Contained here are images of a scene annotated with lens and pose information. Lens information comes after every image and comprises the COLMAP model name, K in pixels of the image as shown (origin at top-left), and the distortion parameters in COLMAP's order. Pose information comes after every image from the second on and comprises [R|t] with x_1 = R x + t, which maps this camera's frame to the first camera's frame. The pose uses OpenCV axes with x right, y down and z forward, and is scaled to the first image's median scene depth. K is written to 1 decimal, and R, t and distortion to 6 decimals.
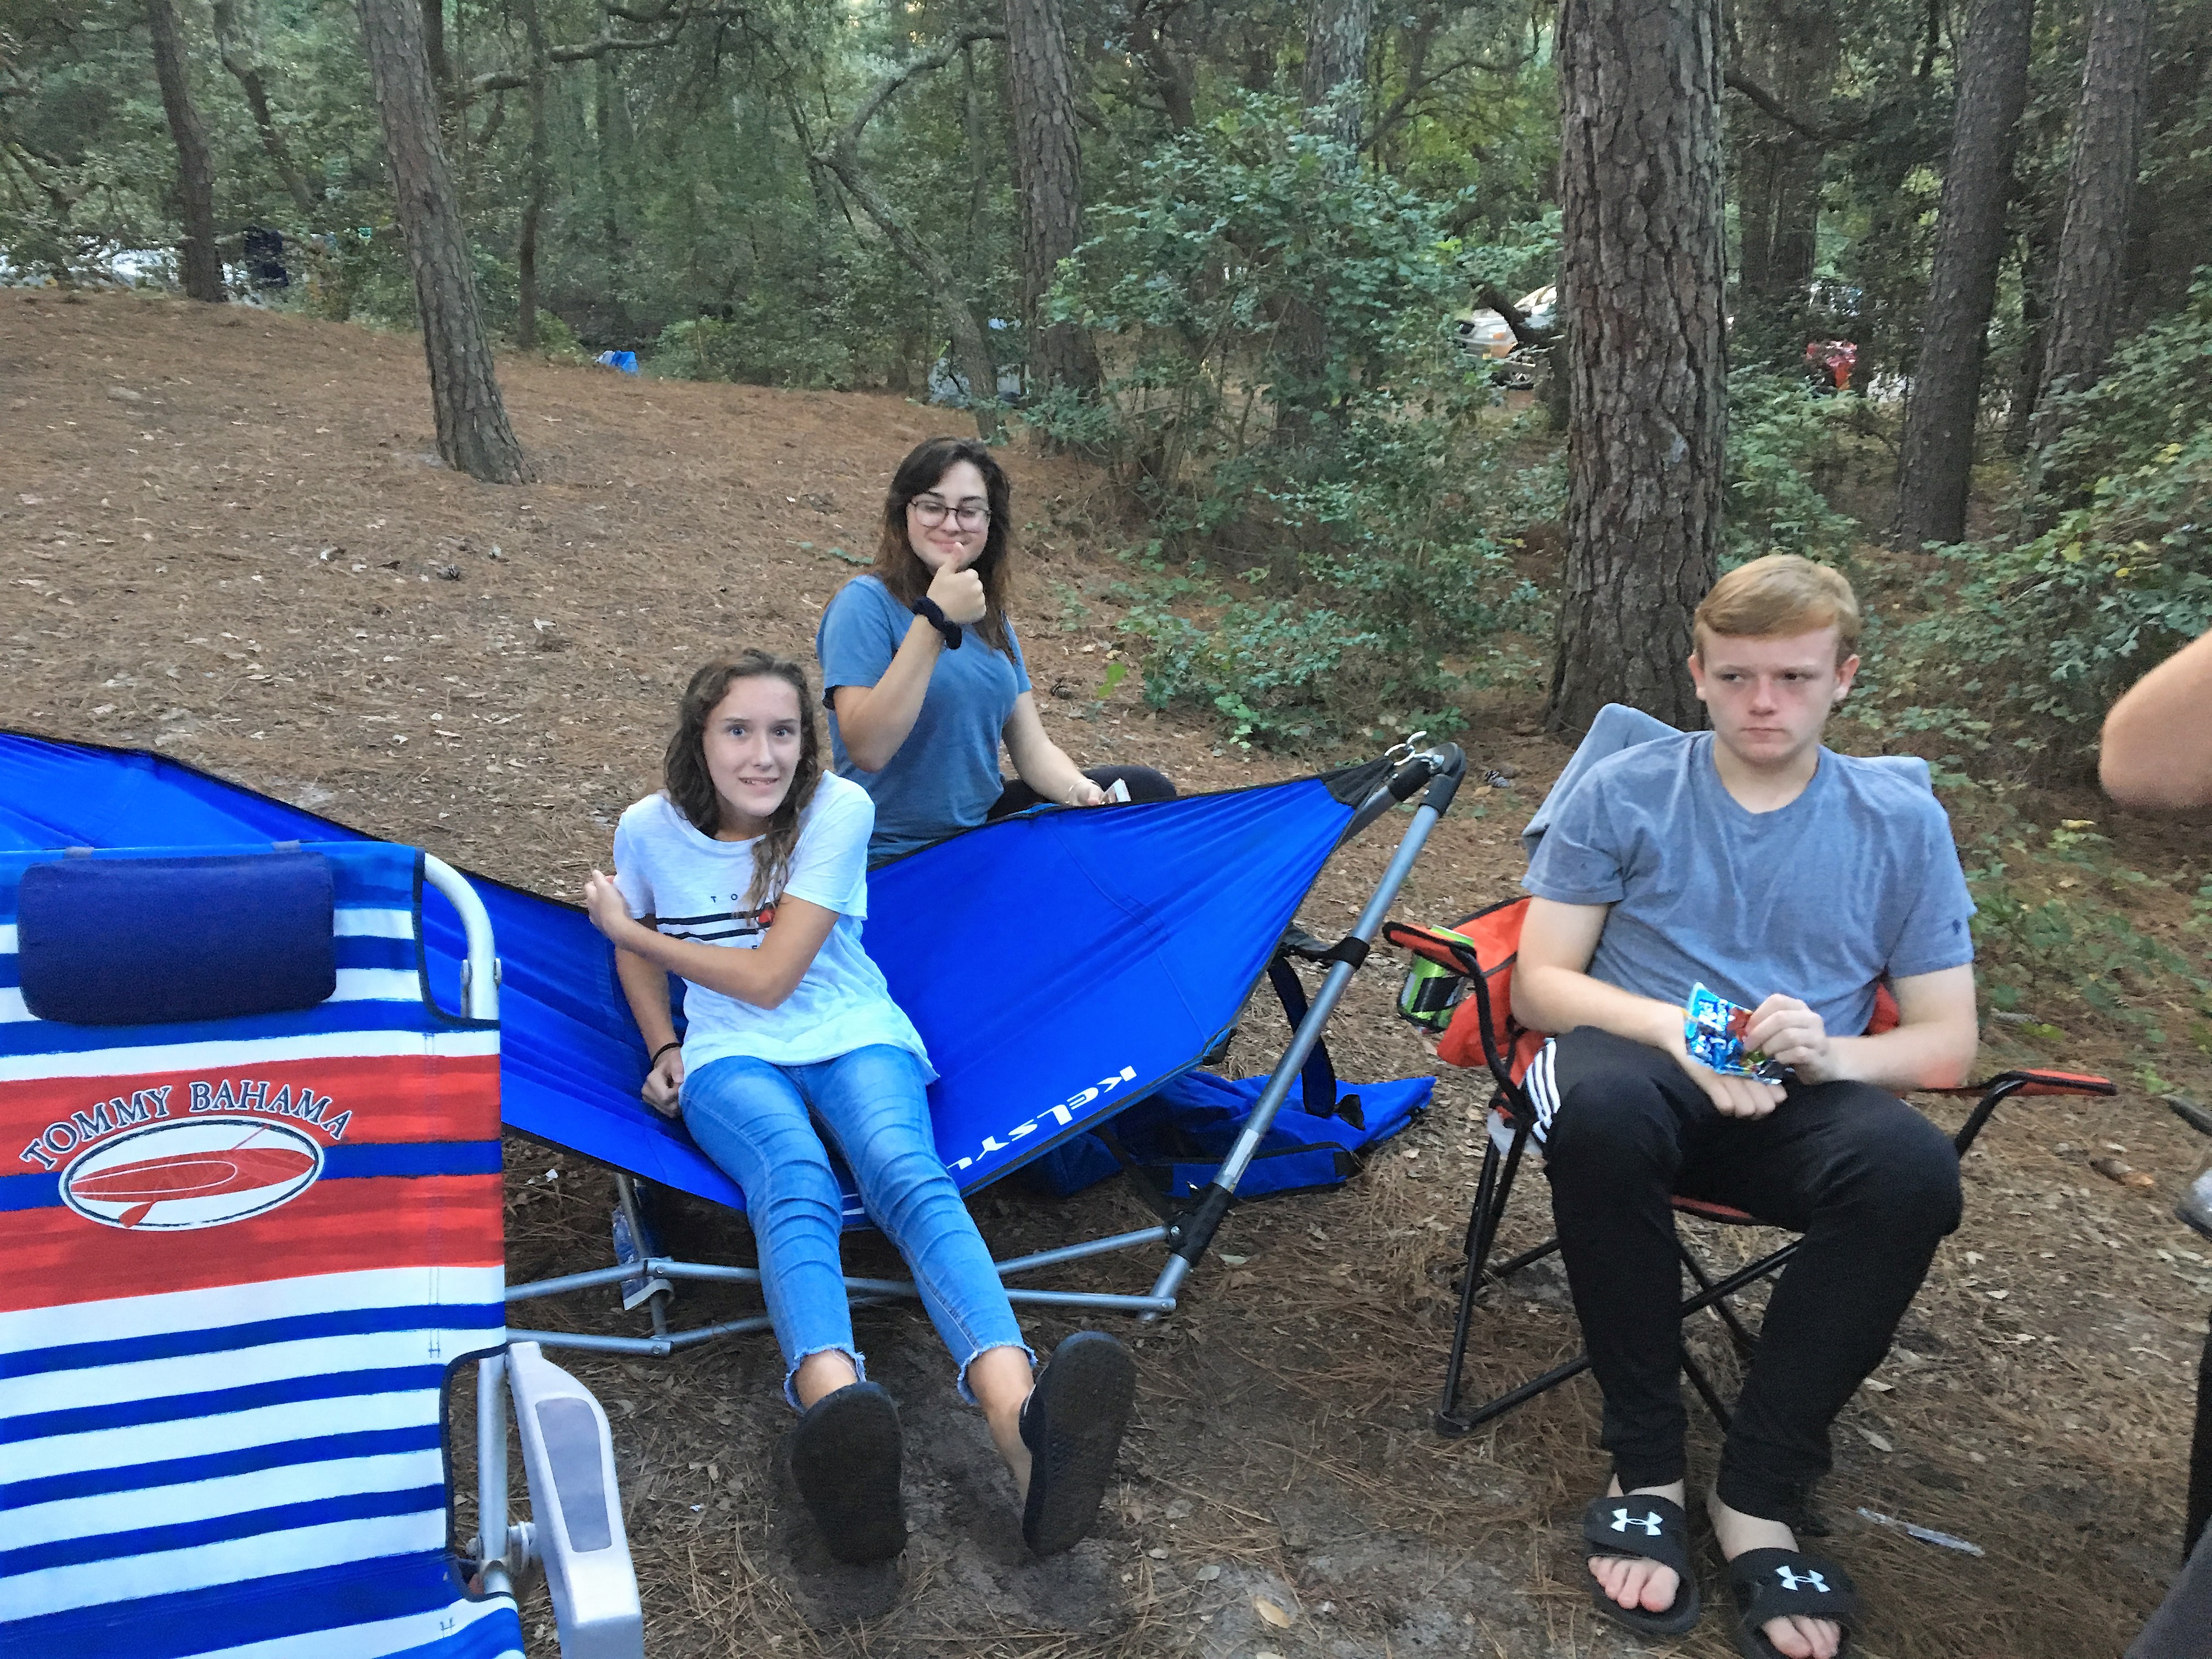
lens RADIAL K [[1928.0, 0, 1106.0], [0, 1928.0, 829.5], [0, 0, 1]] dist [0.123445, -0.149924]
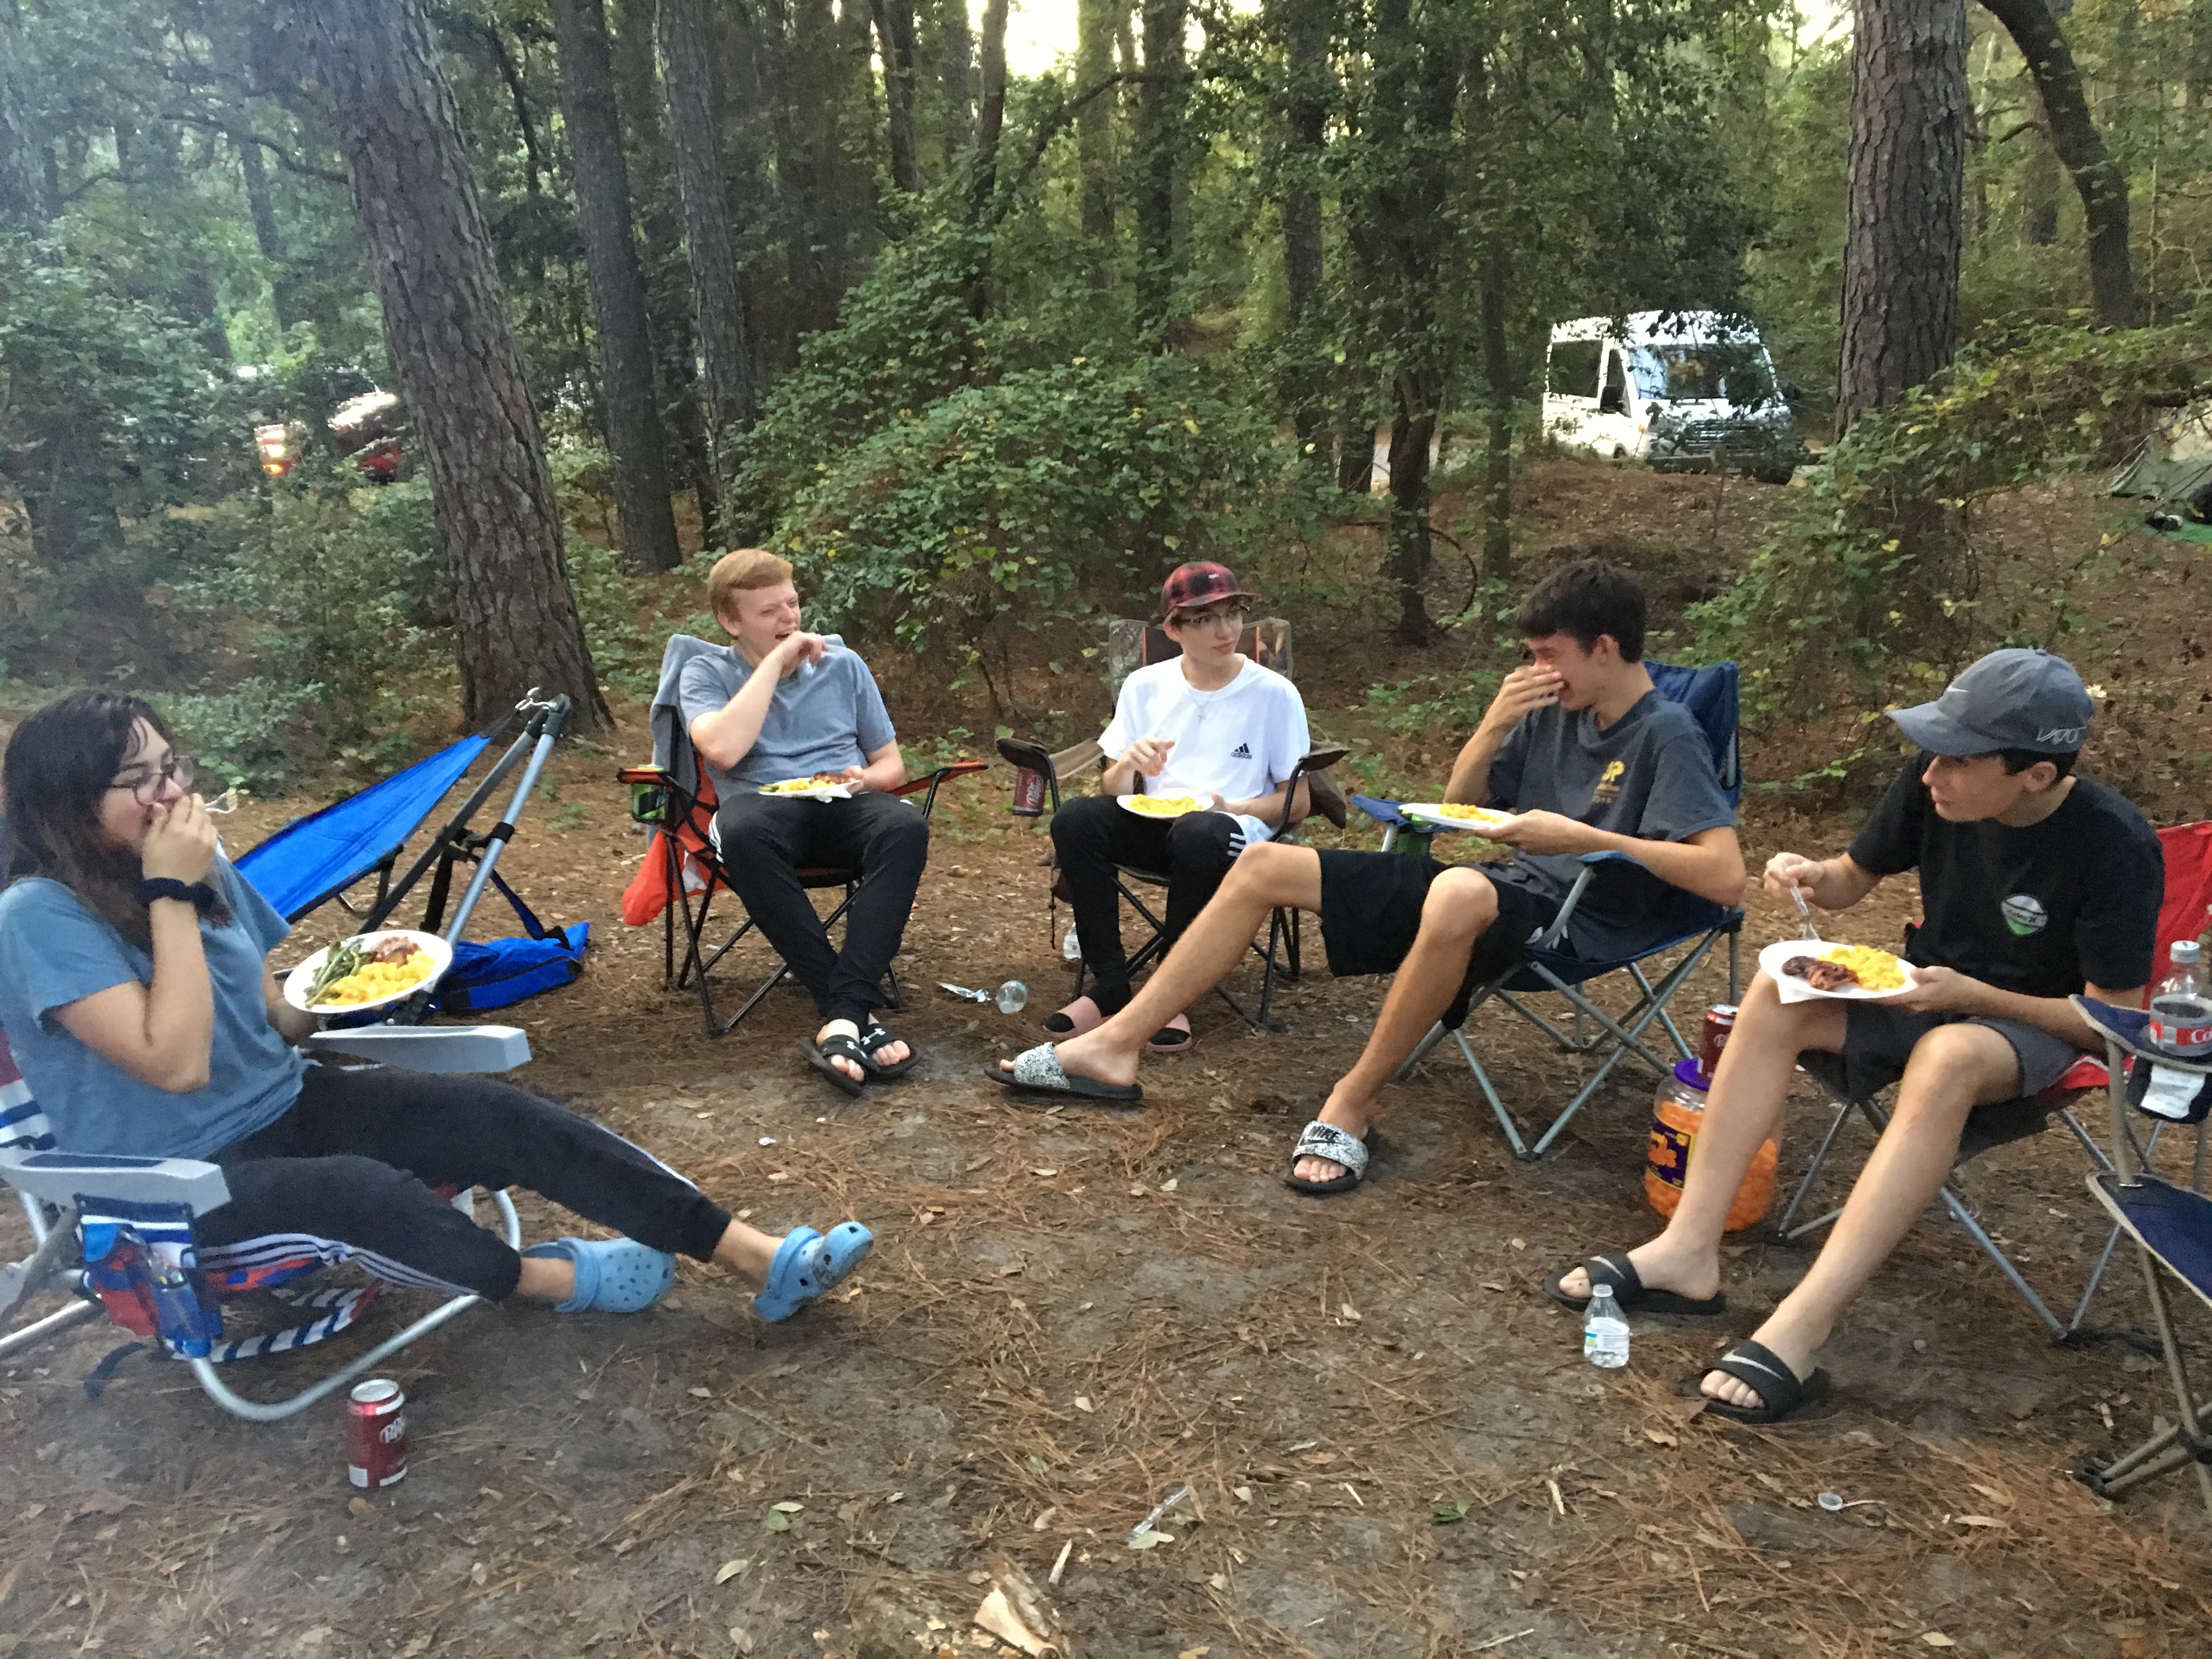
lens RADIAL K [[1928.0, 0, 1106.0], [0, 1928.0, 829.5], [0, 0, 1]] dist [0.123445, -0.149924]
pose [[0.781338, -0.230803, 0.579862, -0.204734], [0.250114, 0.967031, 0.047891, 0.049506], [-0.571798, 0.107612, 0.813306, -0.254510]]
